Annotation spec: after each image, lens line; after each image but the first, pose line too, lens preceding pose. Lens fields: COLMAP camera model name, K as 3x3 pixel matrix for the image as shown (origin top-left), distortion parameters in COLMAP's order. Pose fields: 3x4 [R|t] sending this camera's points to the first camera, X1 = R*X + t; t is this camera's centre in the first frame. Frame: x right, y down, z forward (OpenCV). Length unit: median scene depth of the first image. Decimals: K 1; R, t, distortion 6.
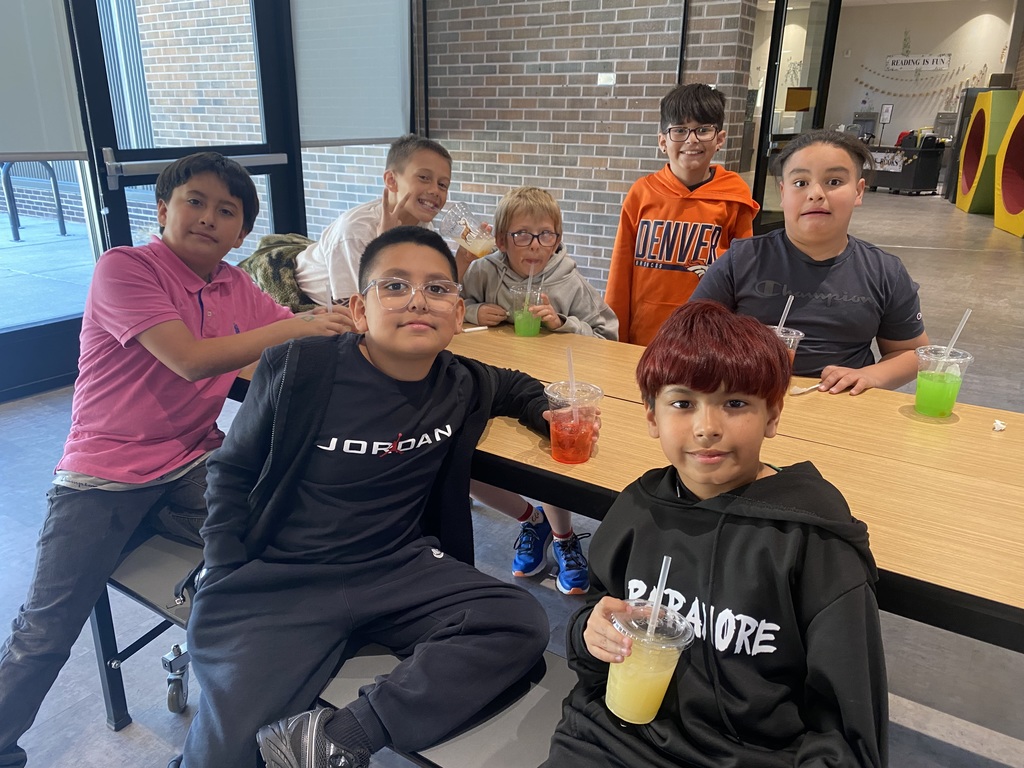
lens RADIAL K [[792.3, 0, 511.1], [0, 792.3, 383.9], [0, 0, 1]] dist [0.003426, 0.004139]
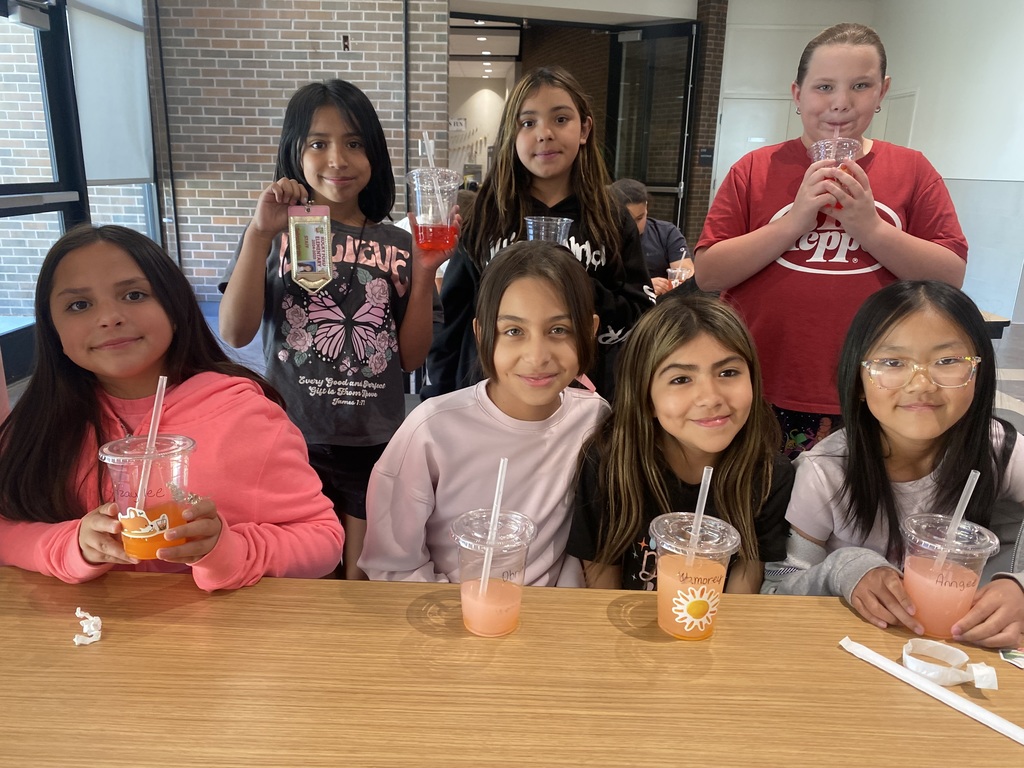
lens RADIAL K [[792.3, 0, 510.3], [0, 792.3, 384.5], [0, 0, 1]] dist [0.003426, 0.004139]
pose [[0.832575, -0.138150, 0.536408, -0.370705], [0.168853, 0.985607, -0.008241, 0.068007], [-0.527549, 0.097435, 0.843919, -0.171804]]
